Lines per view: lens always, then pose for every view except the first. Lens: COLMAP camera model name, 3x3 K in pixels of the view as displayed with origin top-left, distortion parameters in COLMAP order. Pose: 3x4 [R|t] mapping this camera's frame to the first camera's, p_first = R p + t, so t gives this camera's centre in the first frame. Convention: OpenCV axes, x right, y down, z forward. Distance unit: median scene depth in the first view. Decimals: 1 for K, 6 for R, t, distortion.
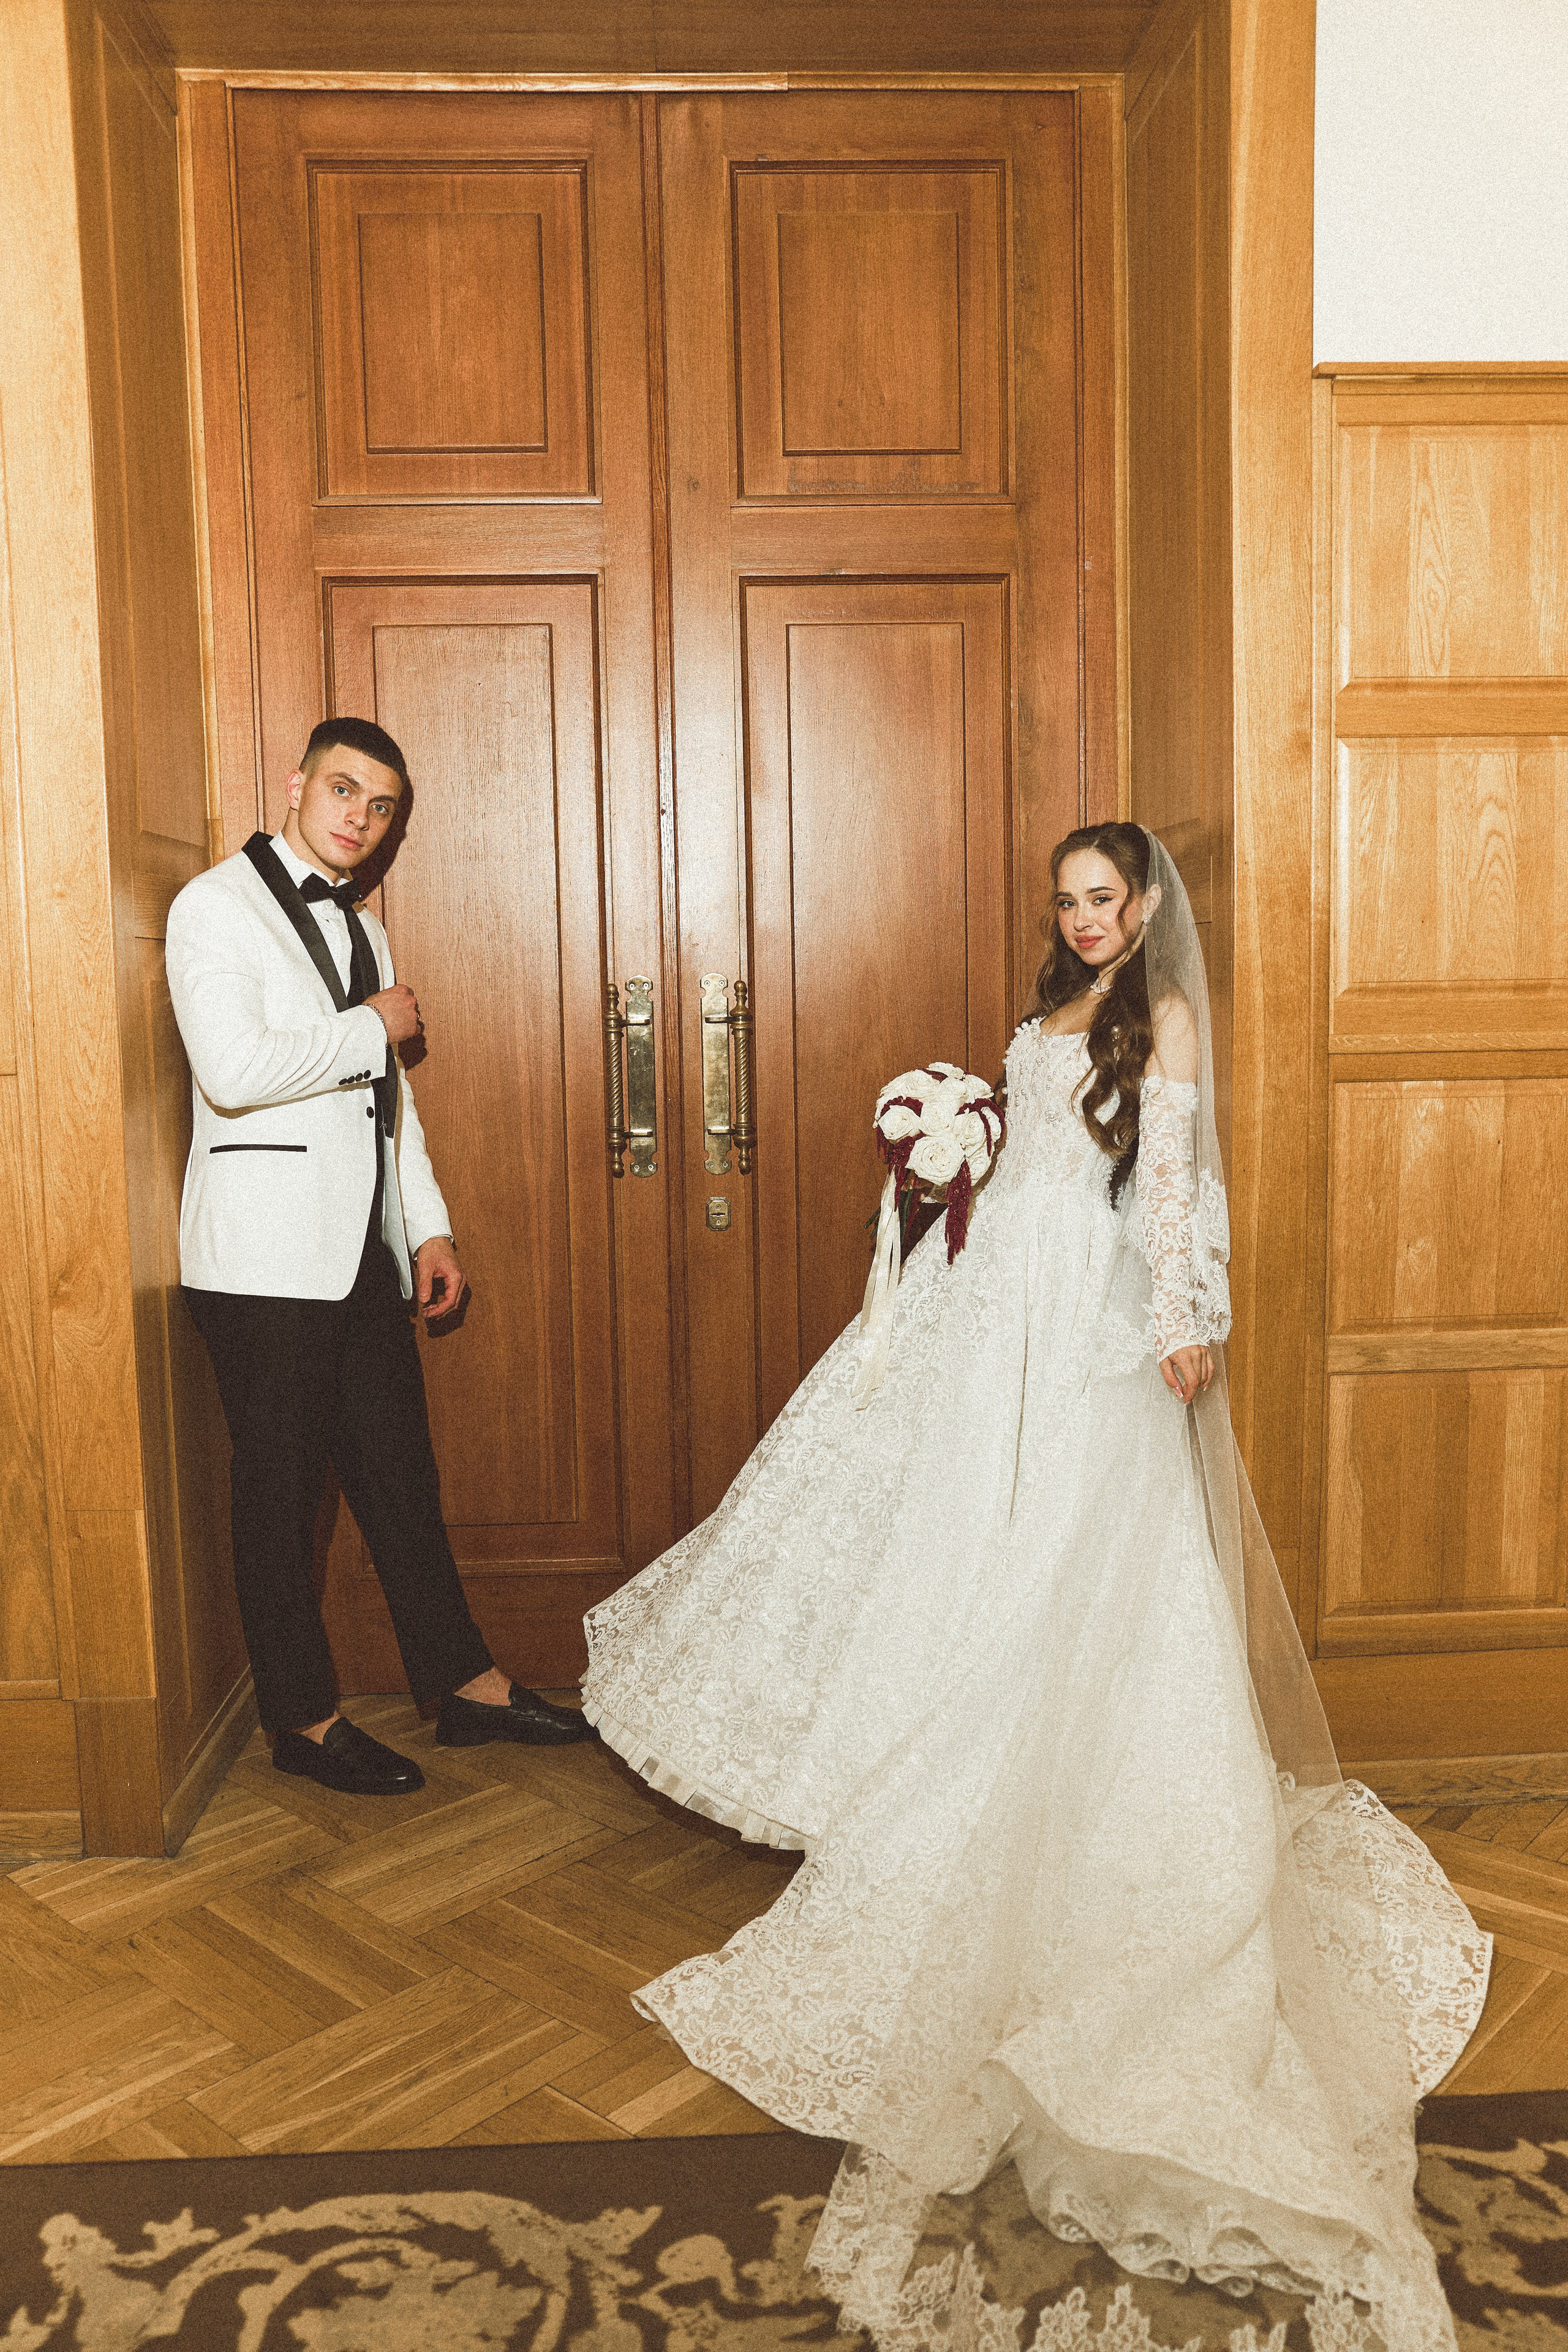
lens RADIAL K [[1790.6, 0, 784.0], [0, 1790.6, 1176.0], [0, 0, 1]] dist [-0.007393, -0.003341]
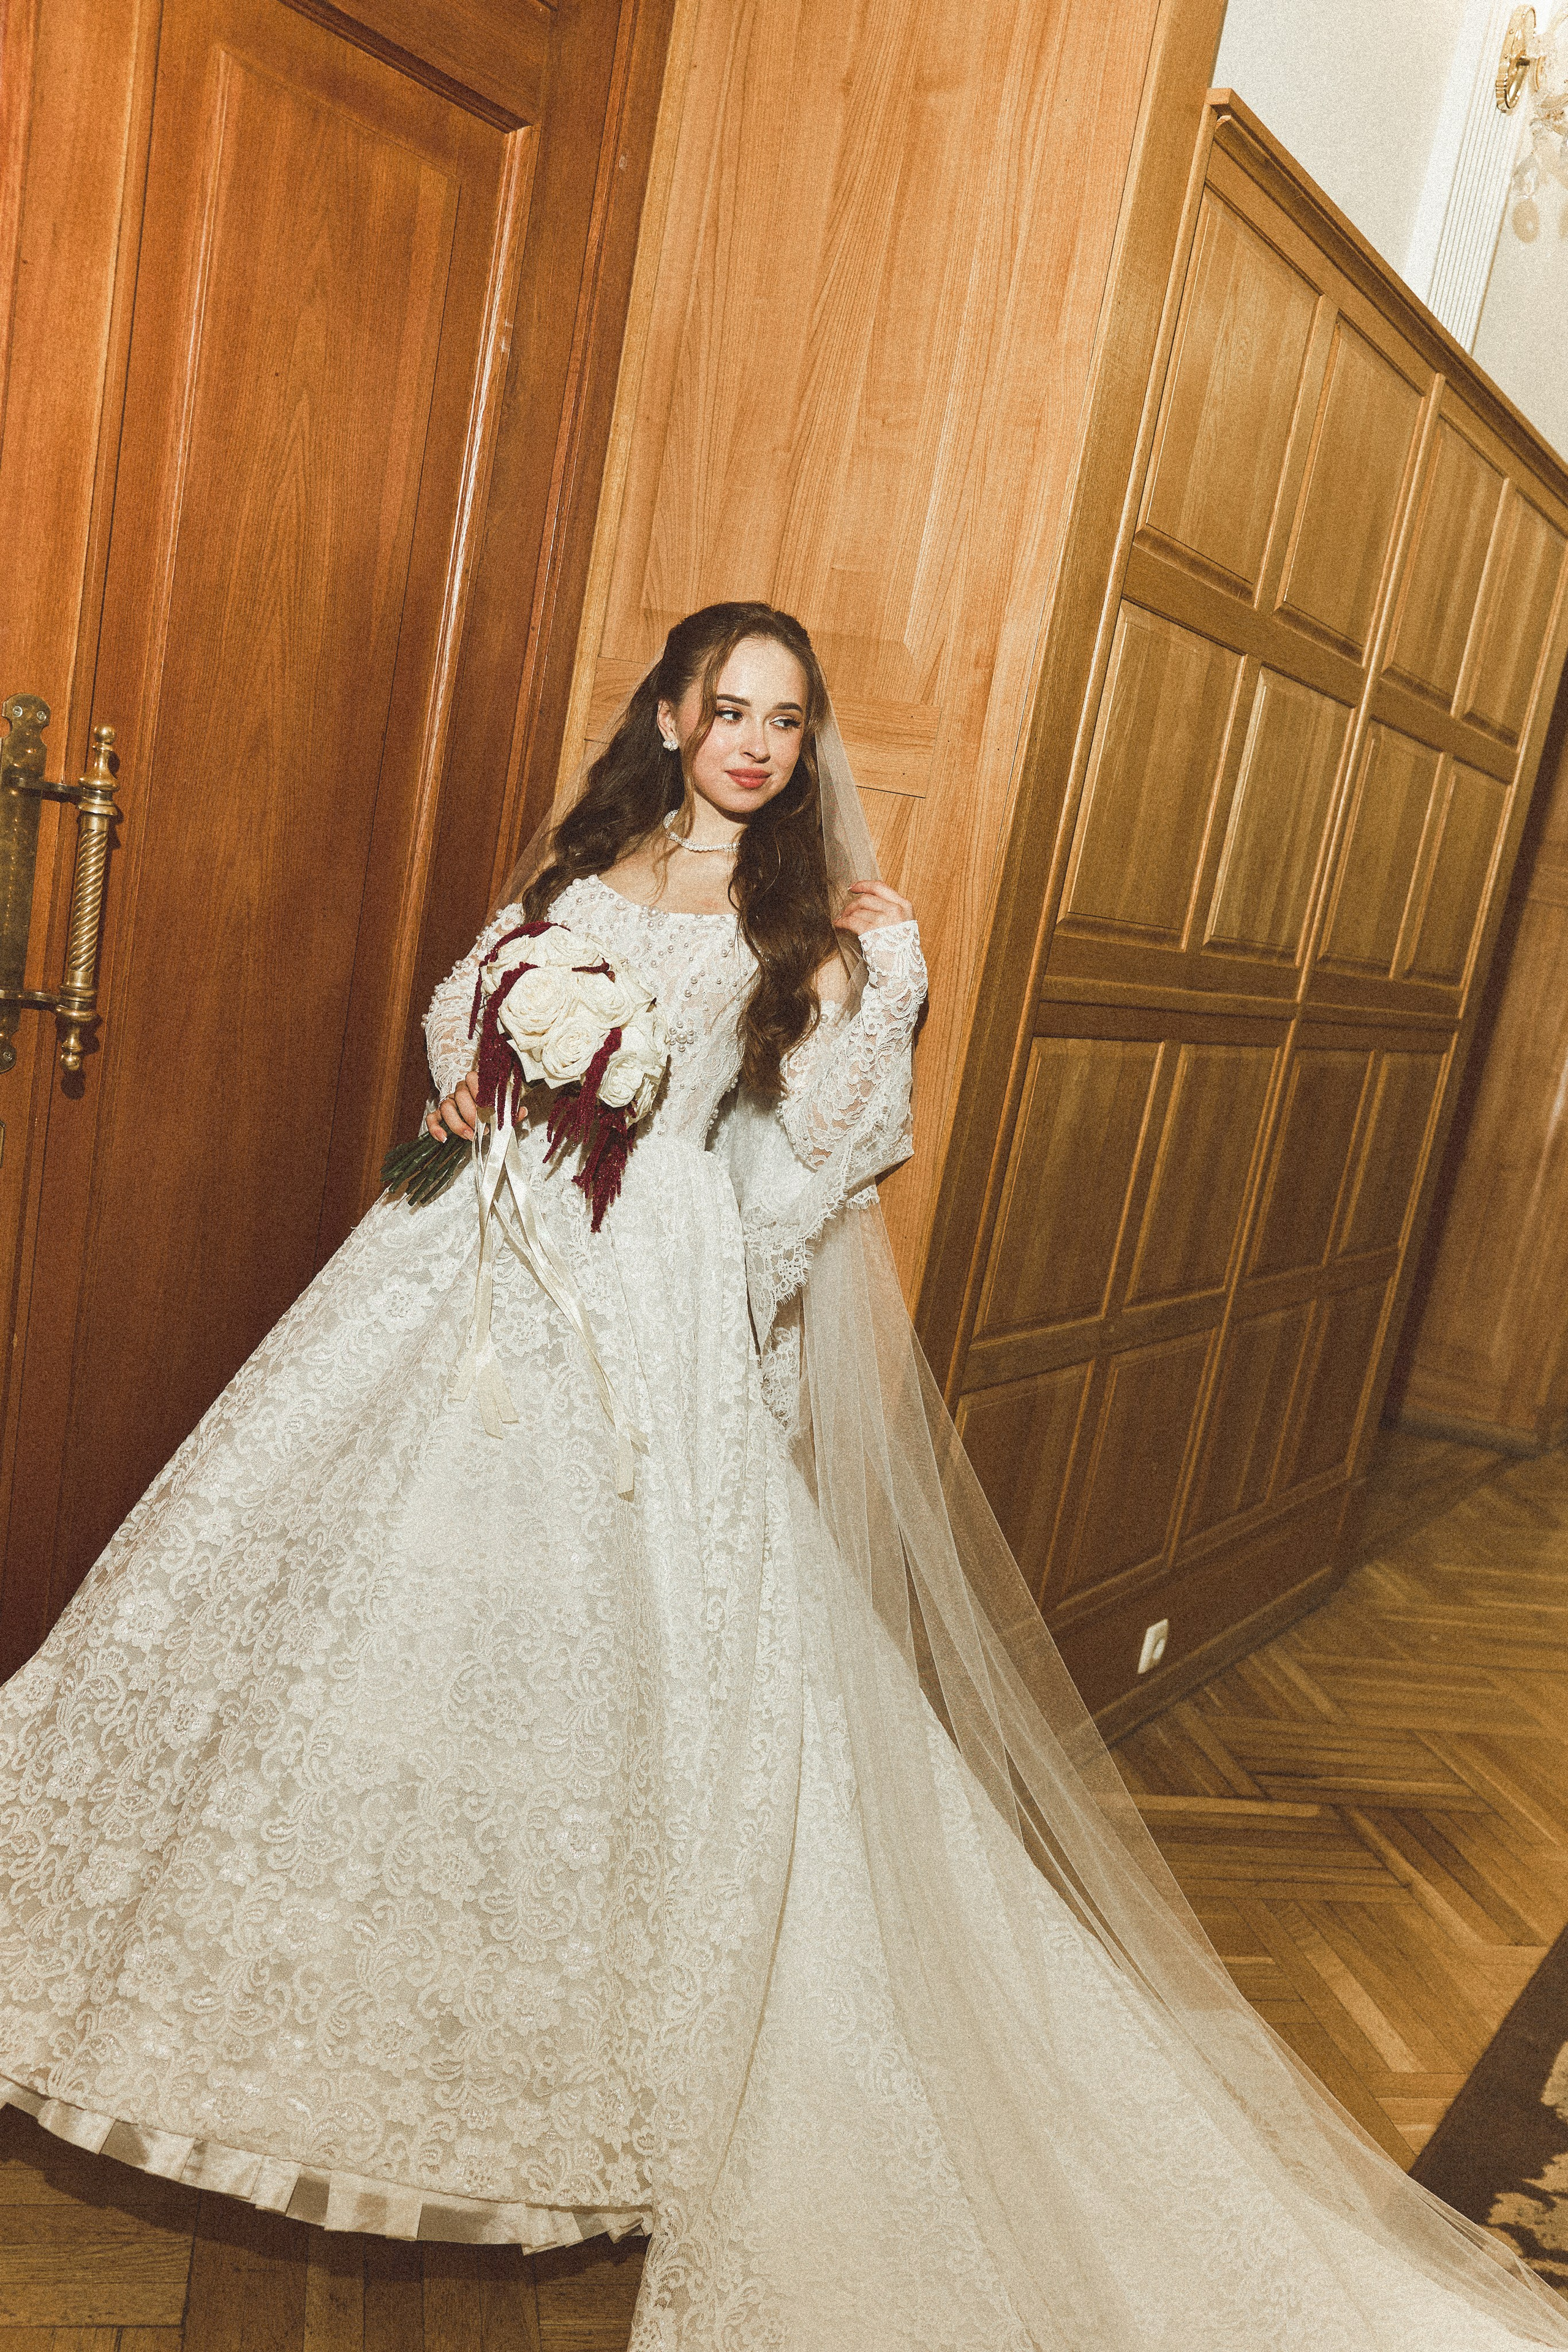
lens RADIAL K [[1790.6, 0, 784.0], [0, 1790.6, 1176.0], [0, 0, 1]] dist [-0.007393, -0.003341]
pose [[0.585645, -0.027817, 0.810090, -0.433081], [-0.115240, 0.986402, 0.117183, -0.065596], [-0.802334, -0.161982, 0.574476, 0.614782]]
